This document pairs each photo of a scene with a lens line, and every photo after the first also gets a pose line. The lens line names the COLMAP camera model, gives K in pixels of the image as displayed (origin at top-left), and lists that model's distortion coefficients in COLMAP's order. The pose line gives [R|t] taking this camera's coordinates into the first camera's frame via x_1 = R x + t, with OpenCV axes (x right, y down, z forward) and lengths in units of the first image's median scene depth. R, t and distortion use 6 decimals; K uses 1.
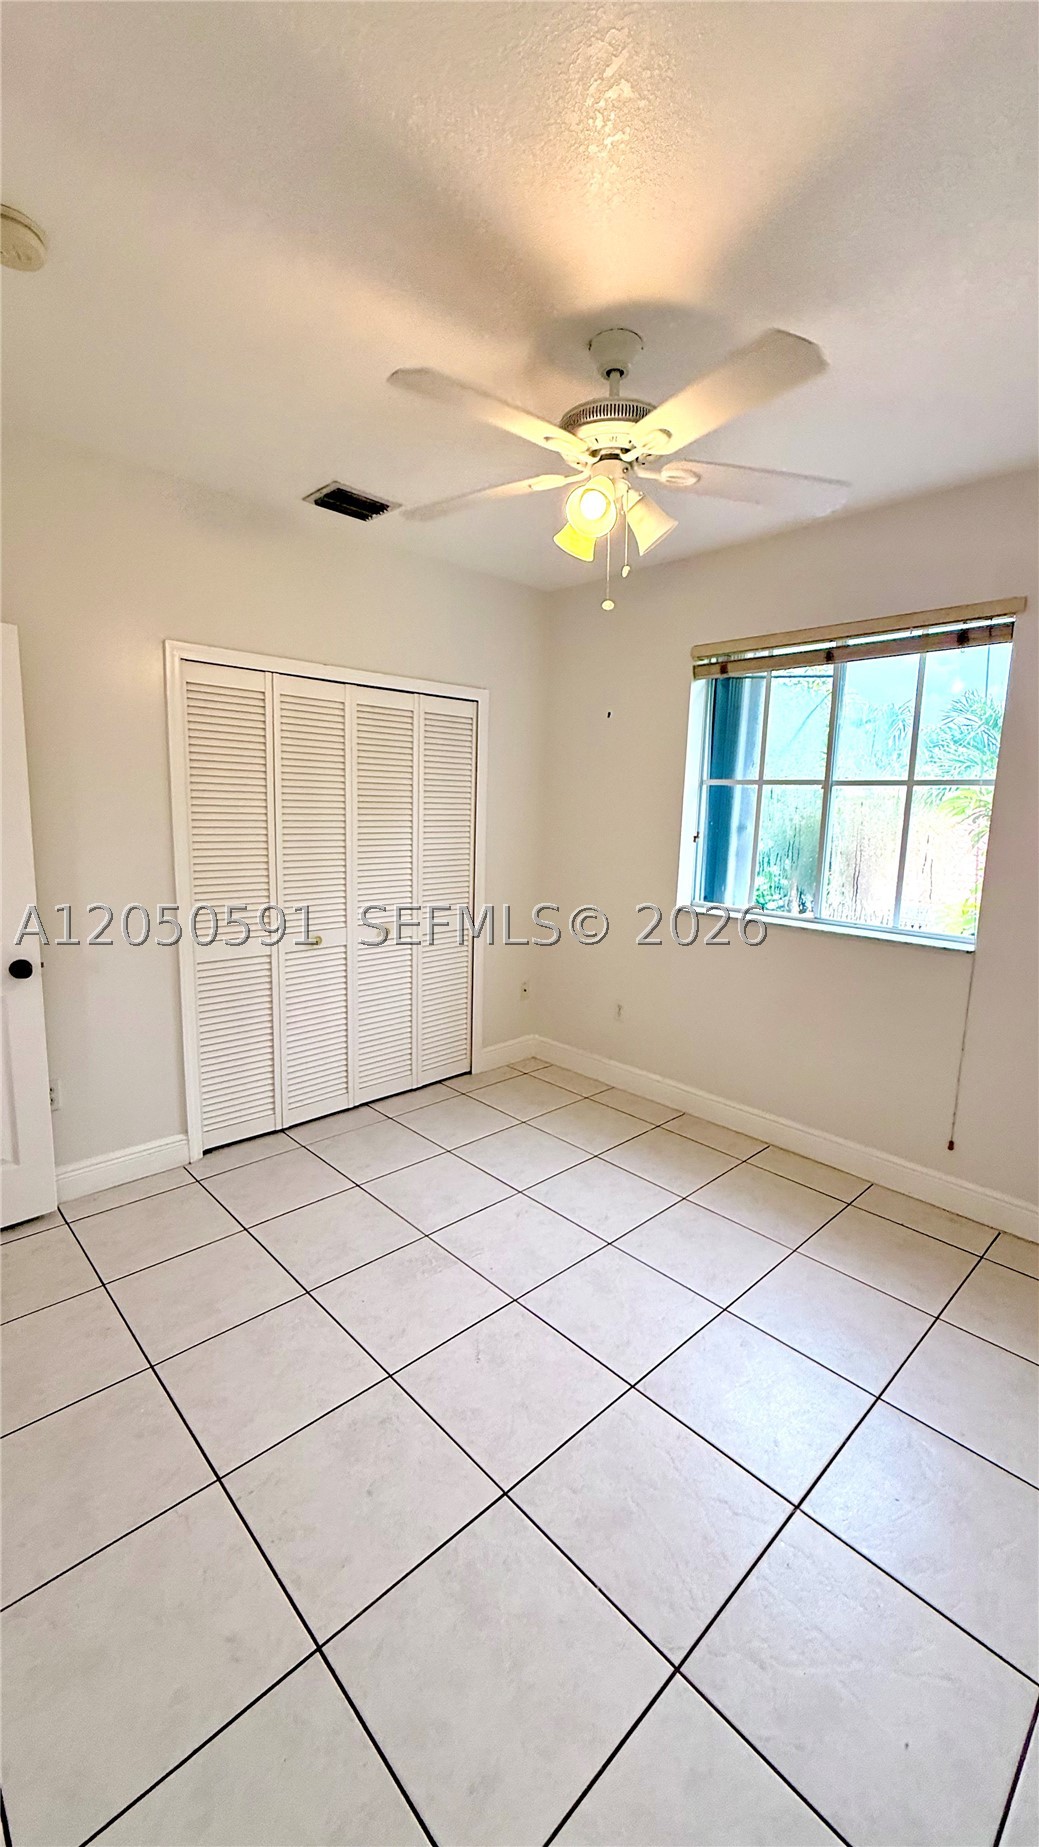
lens RADIAL K [[738.1, 0, 518.4], [0, 738.1, 916.2], [0, 0, 1]] dist [-0.000018, 0.000566]
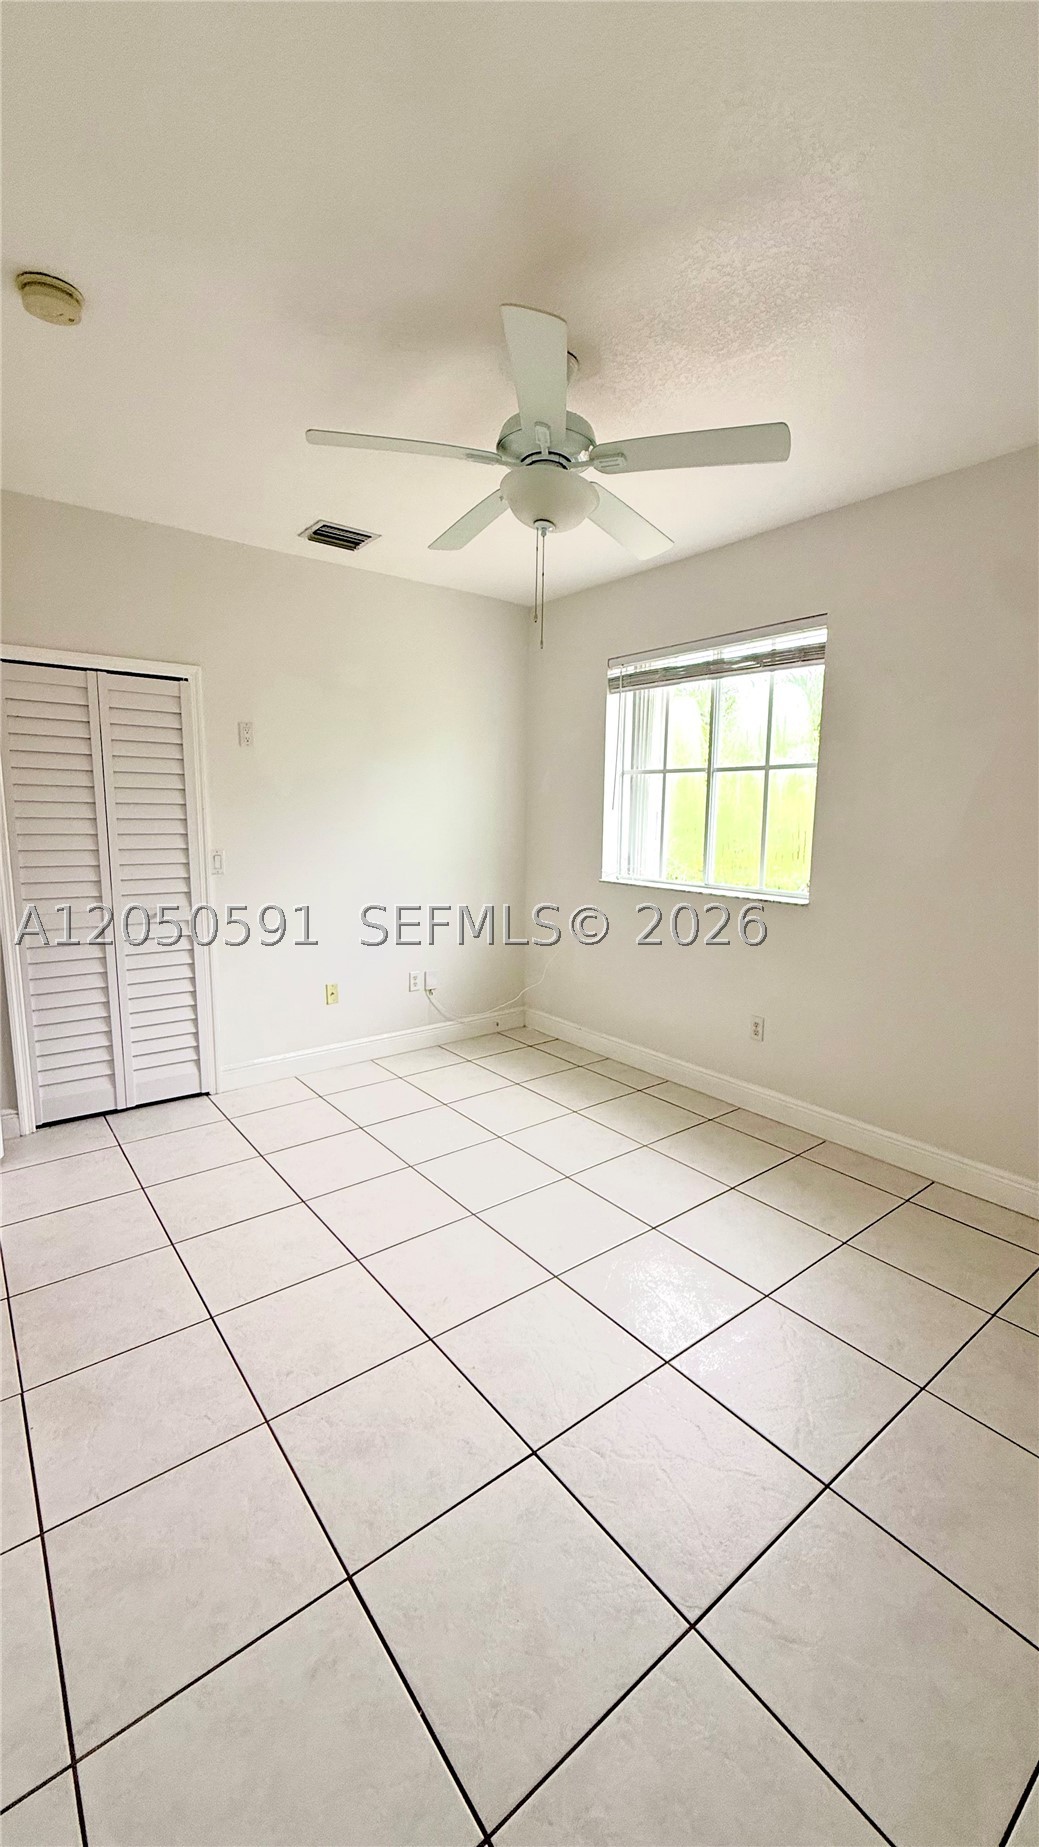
lens RADIAL K [[755.0, 0, 543.9], [0, 755.0, 923.2], [0, 0, 1]] dist [0.025182, -0.000435]
pose [[0.997147, -0.005021, -0.075318, 0.121119], [0.005612, 0.999955, 0.007644, 0.027827], [0.075276, -0.008045, 0.997130, -0.118046]]
